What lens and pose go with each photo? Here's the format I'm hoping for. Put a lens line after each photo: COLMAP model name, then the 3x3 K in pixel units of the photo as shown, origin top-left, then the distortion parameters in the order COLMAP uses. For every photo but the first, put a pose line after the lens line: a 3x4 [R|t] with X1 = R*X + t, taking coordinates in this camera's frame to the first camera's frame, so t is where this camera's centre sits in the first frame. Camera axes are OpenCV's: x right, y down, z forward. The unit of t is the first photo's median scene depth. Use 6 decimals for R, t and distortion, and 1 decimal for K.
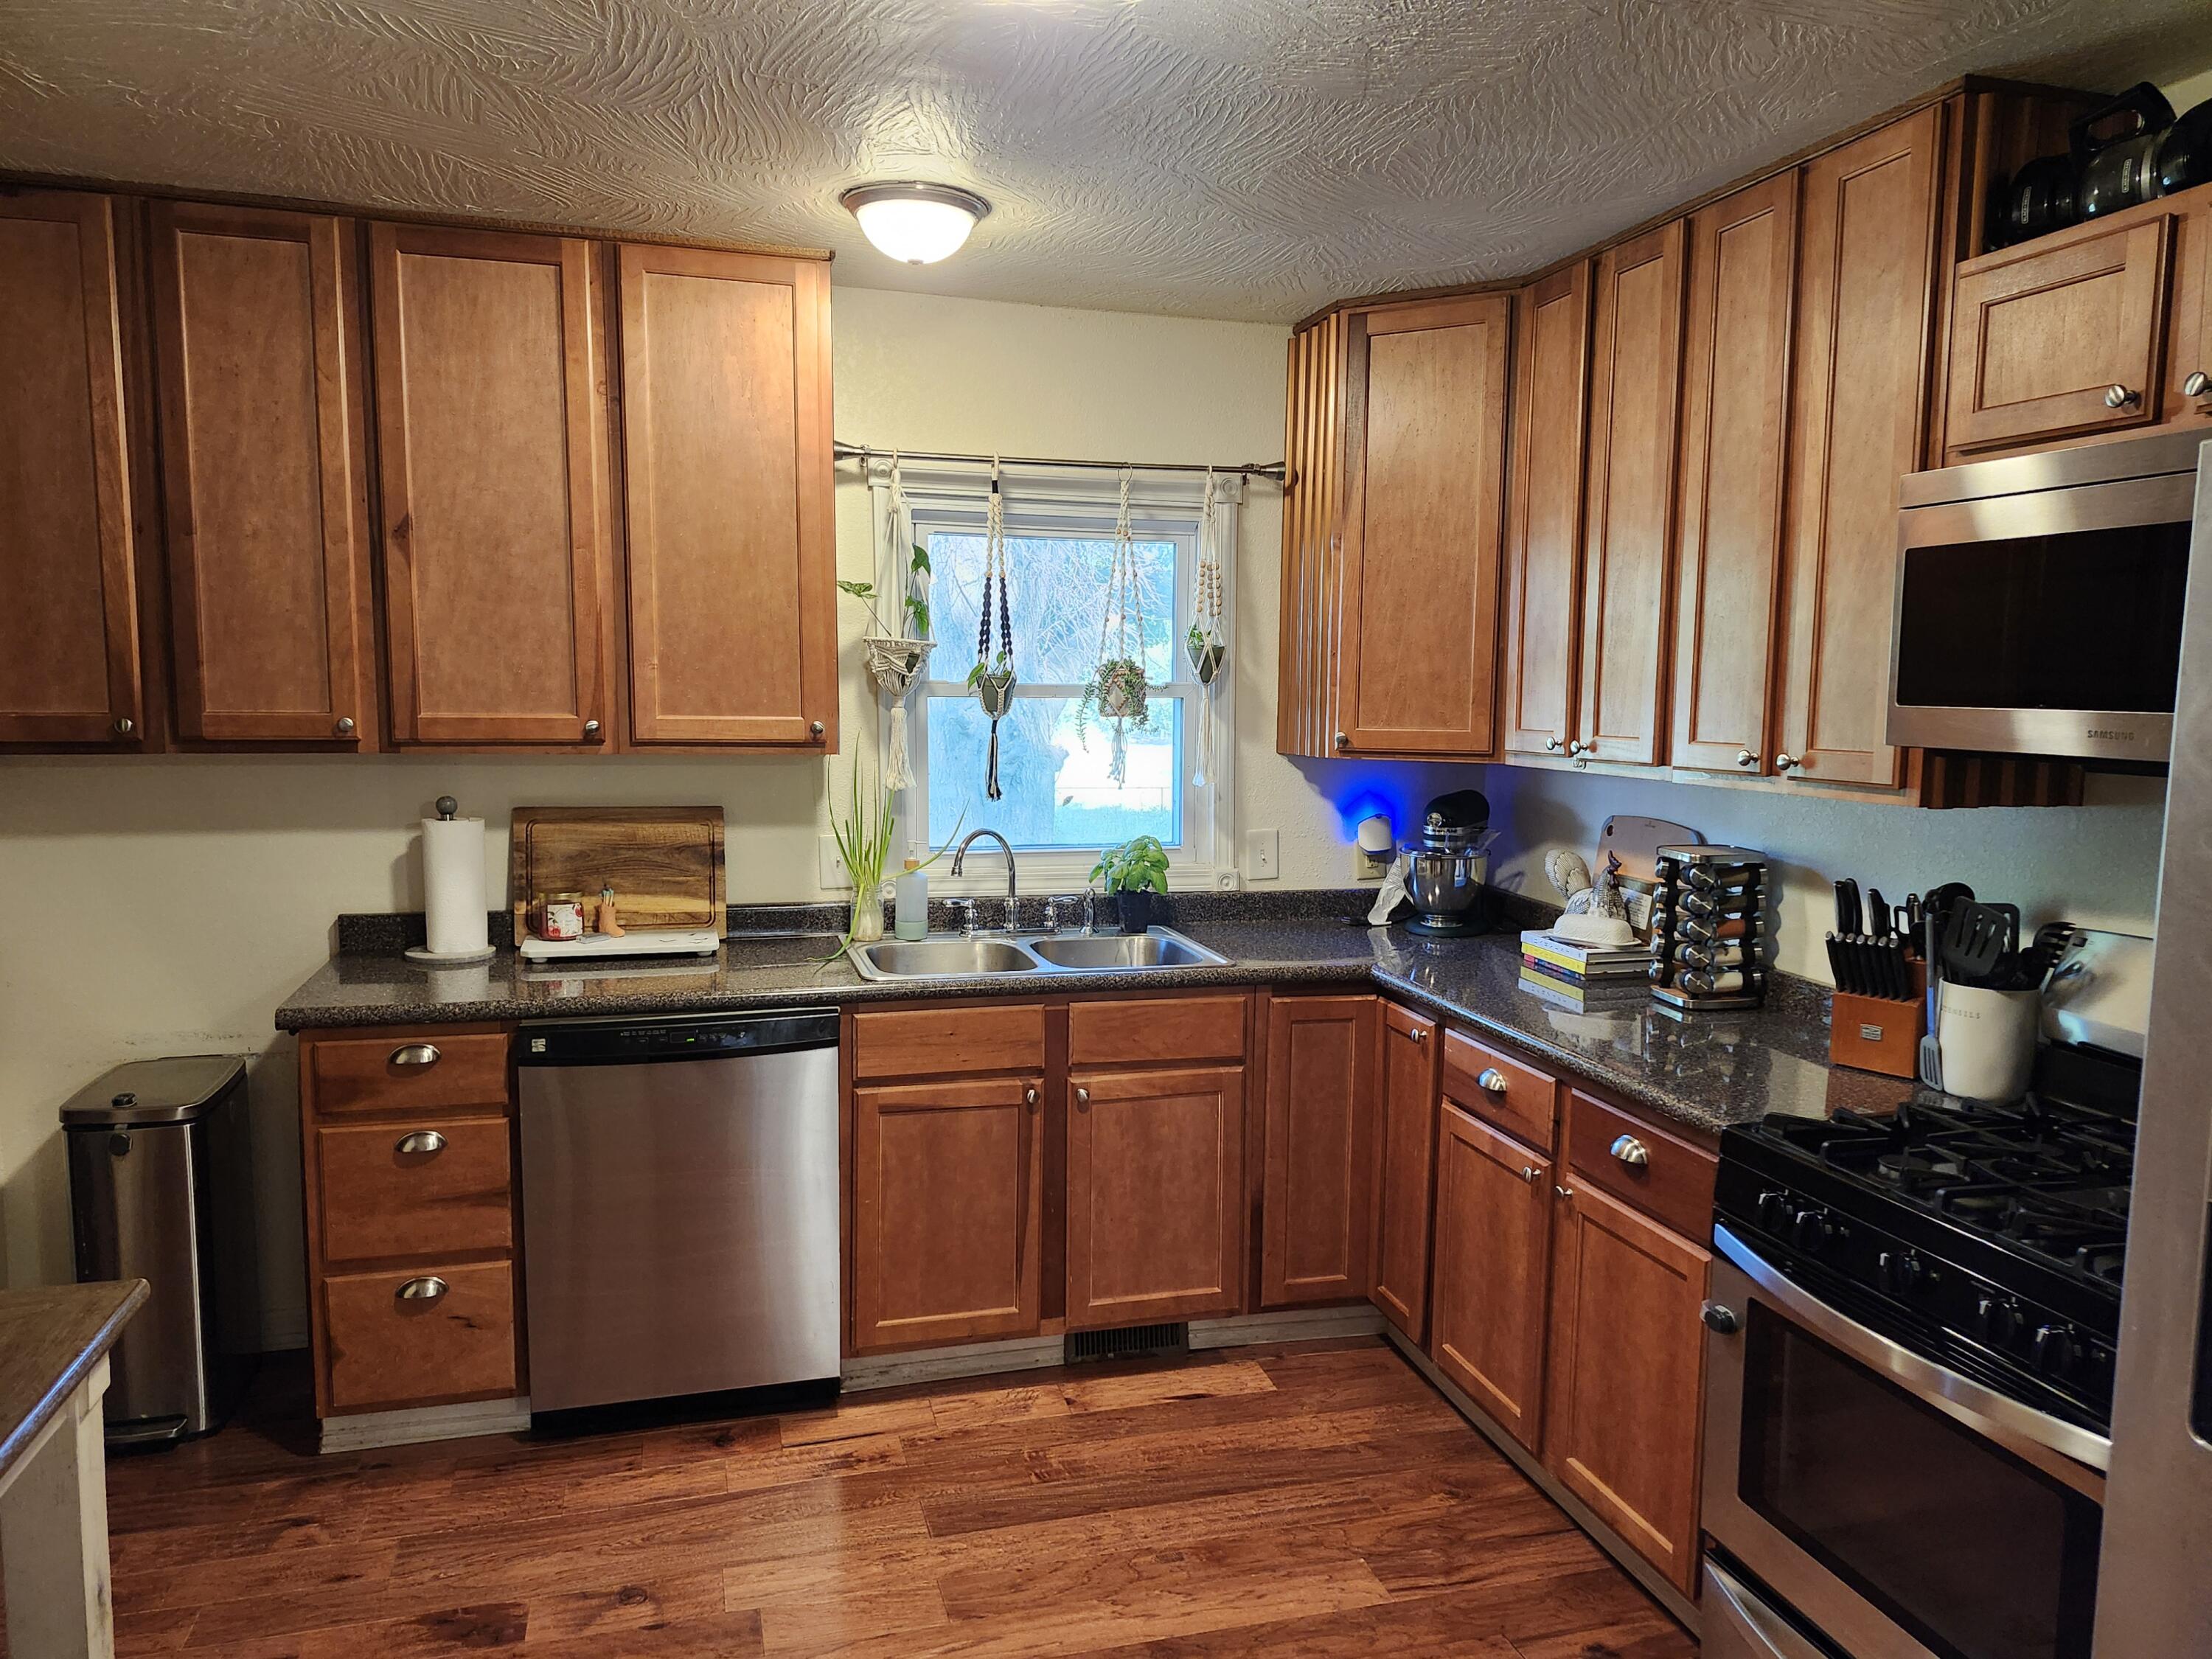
lens RADIAL K [[1546.0, 0, 1116.0], [0, 1546.0, 846.5], [0, 0, 1]] dist [0.092412, -0.119484]
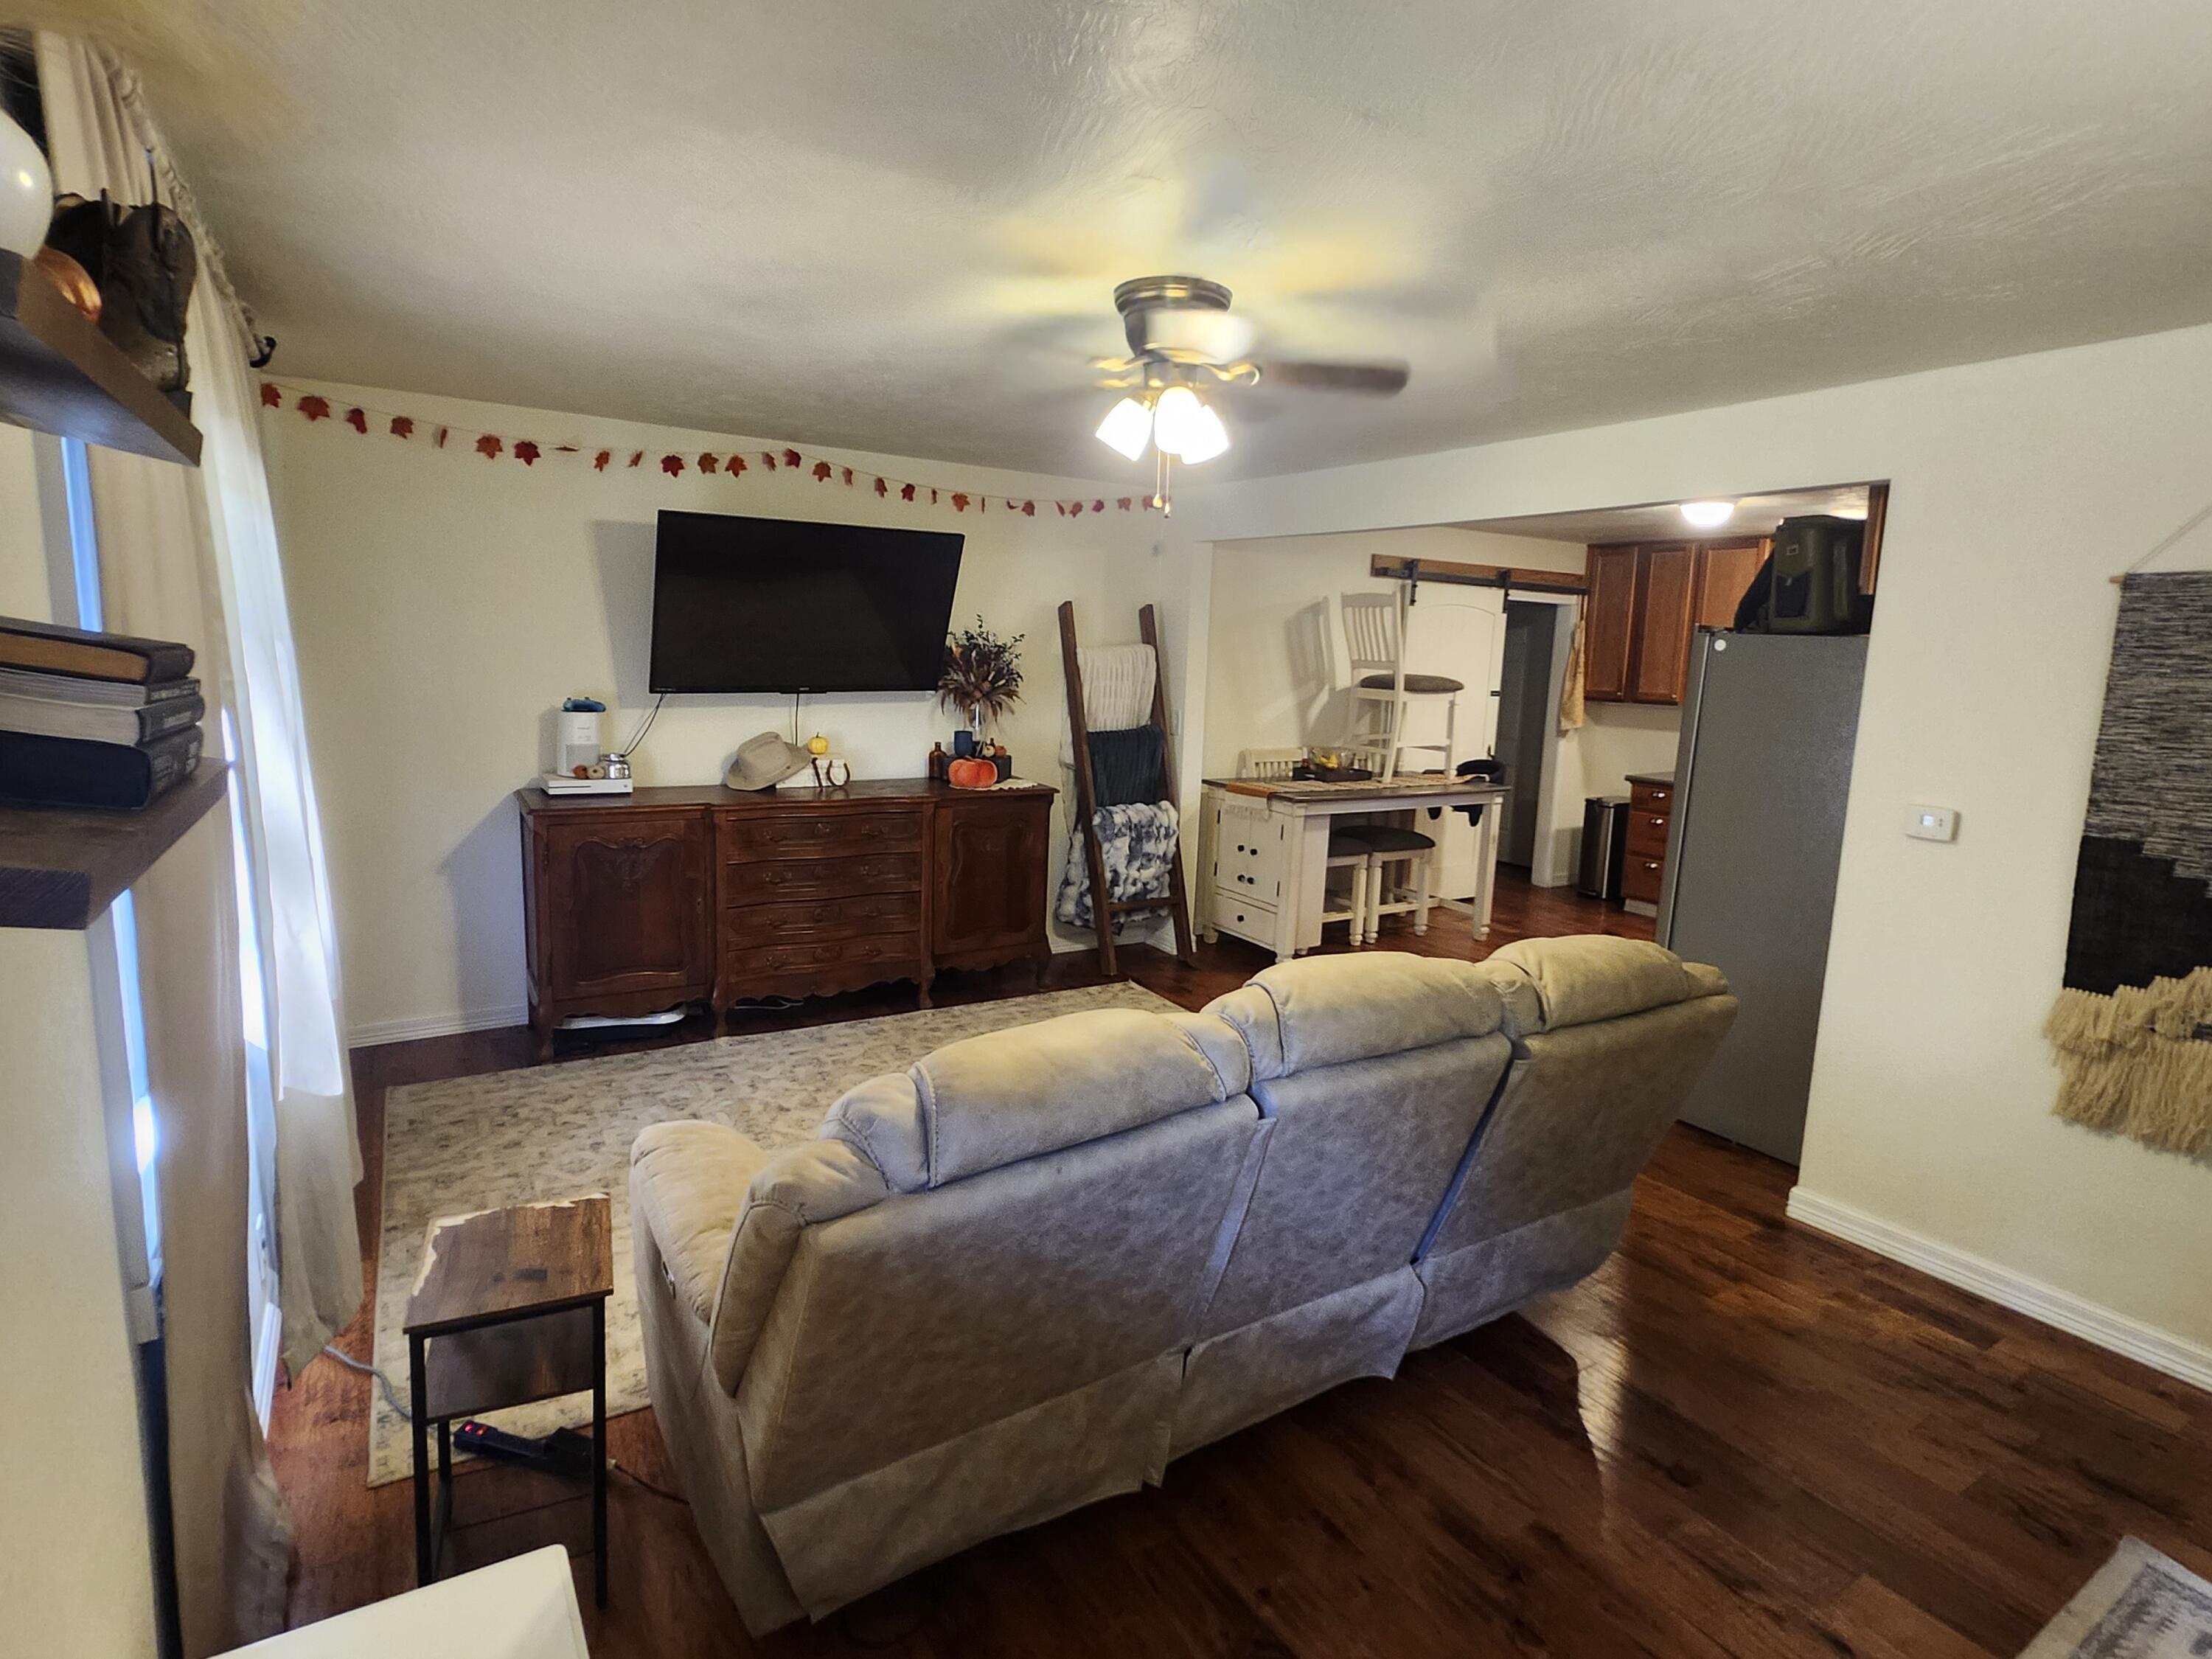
lens RADIAL K [[1122.9, 0, 1116.6], [0, 1122.9, 813.1], [0, 0, 1]] dist [0.004540, 0.000224]
pose [[0.290290, 0.138060, -0.946927, 1.386640], [-0.132542, 0.985801, 0.103095, 0.071740], [0.947715, 0.095581, 0.304467, -0.769464]]
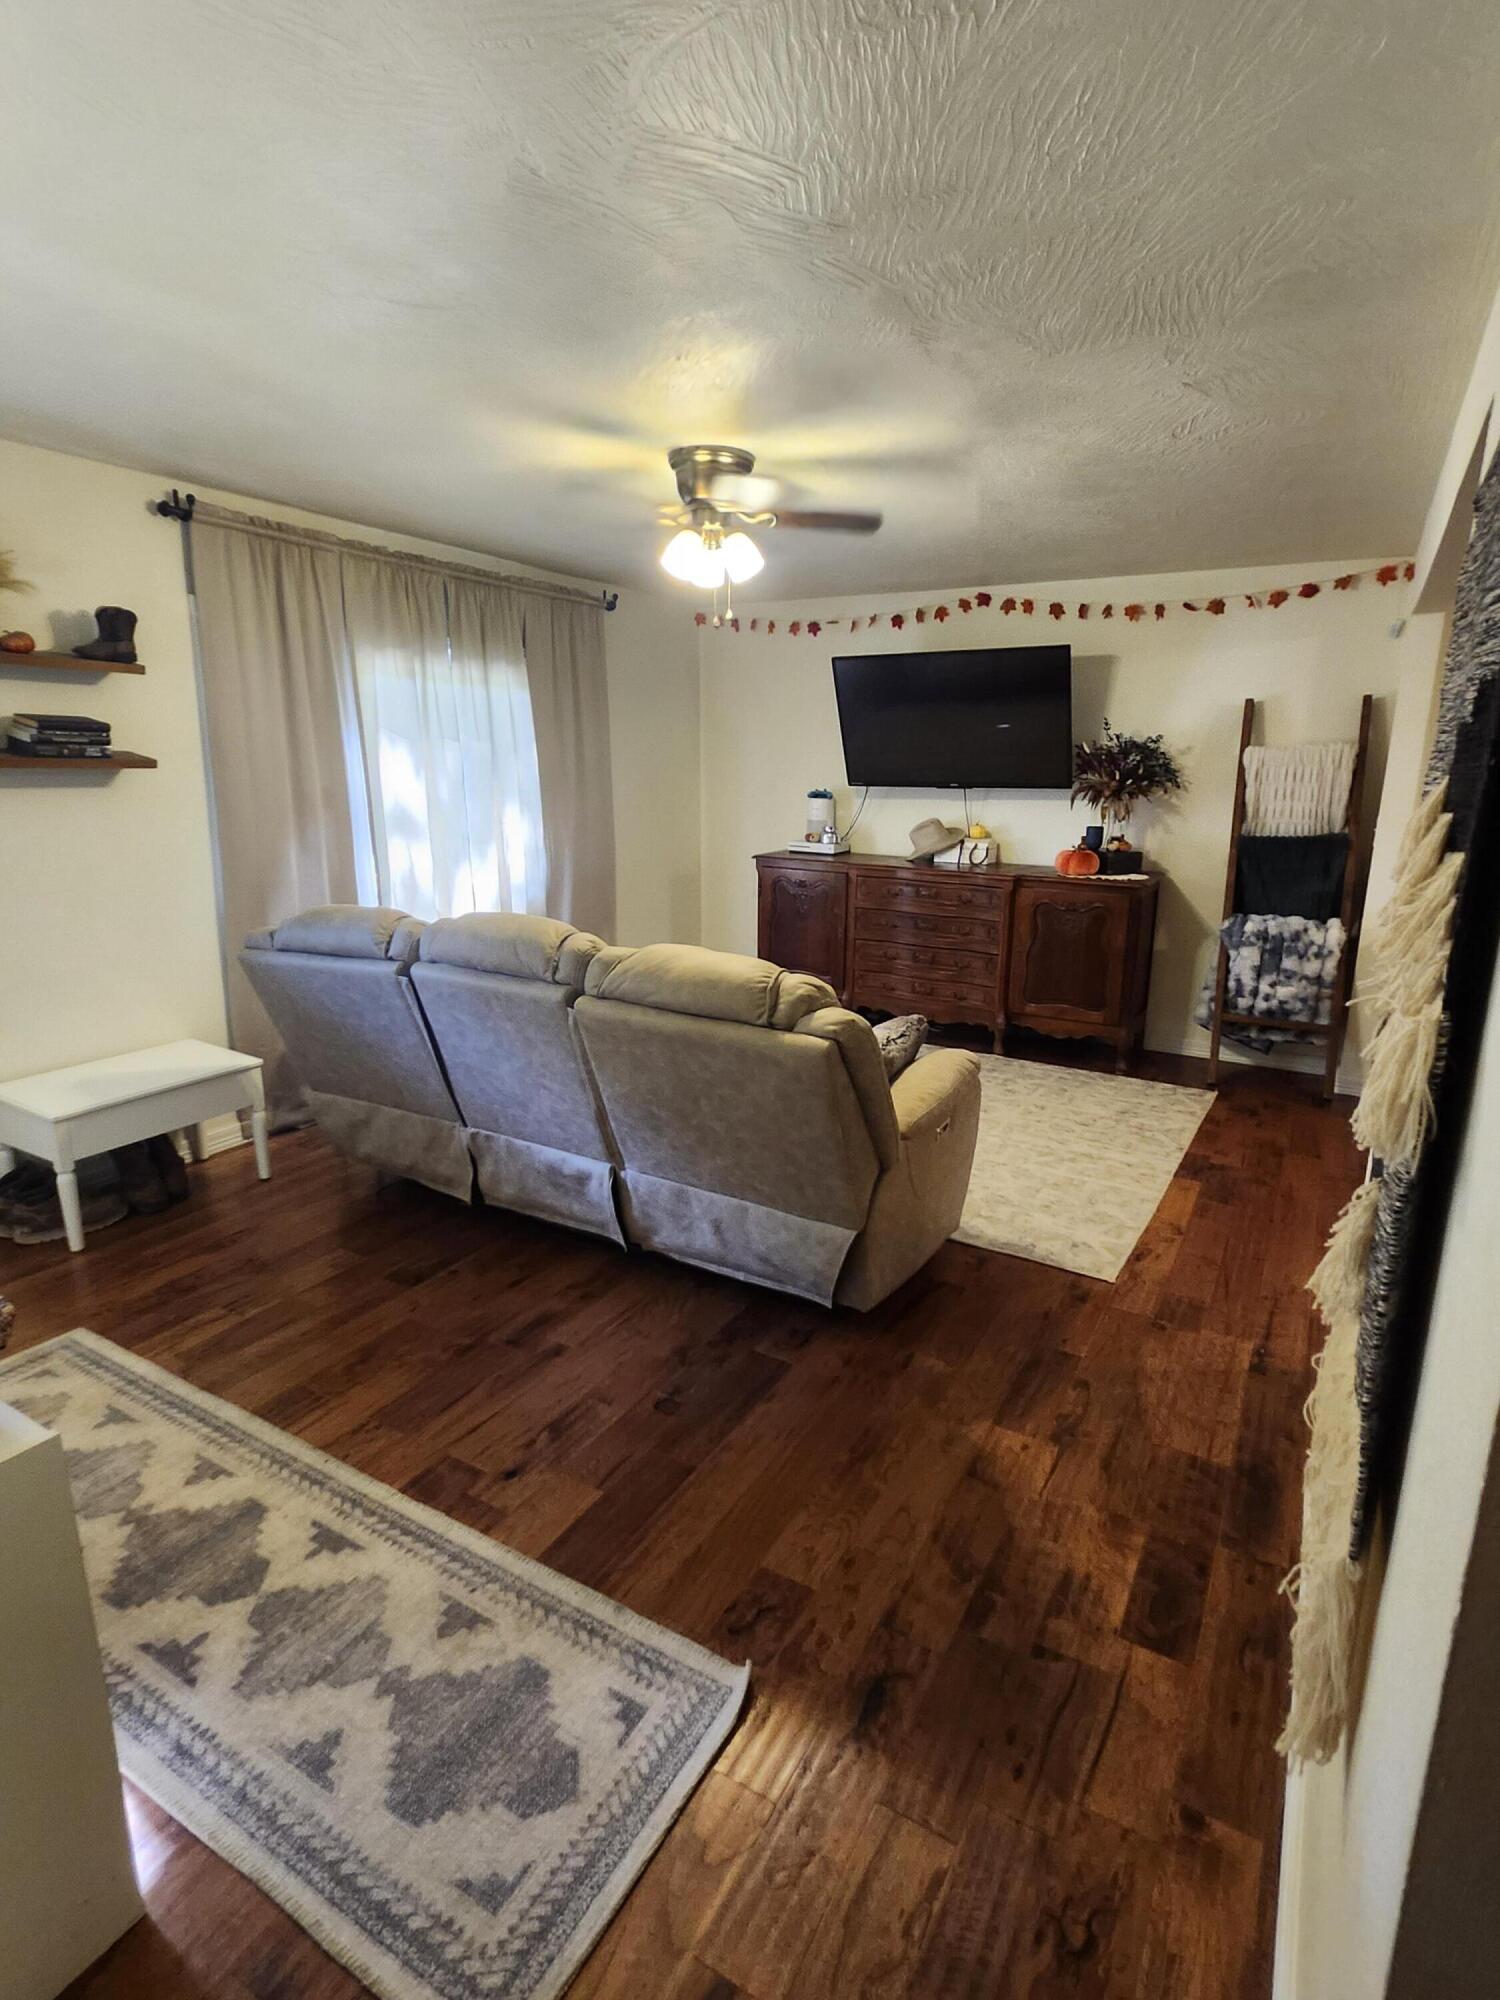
lens RADIAL K [[1015.2, 0, 769.4], [0, 1015.2, 1007.6], [0, 0, 1]] dist [0.004540, 0.000224]
pose [[-0.710251, 0.143289, -0.689211, 1.301601], [-0.098015, 0.949398, 0.298391, -0.006982], [0.697091, 0.279485, -0.660266, 0.297840]]
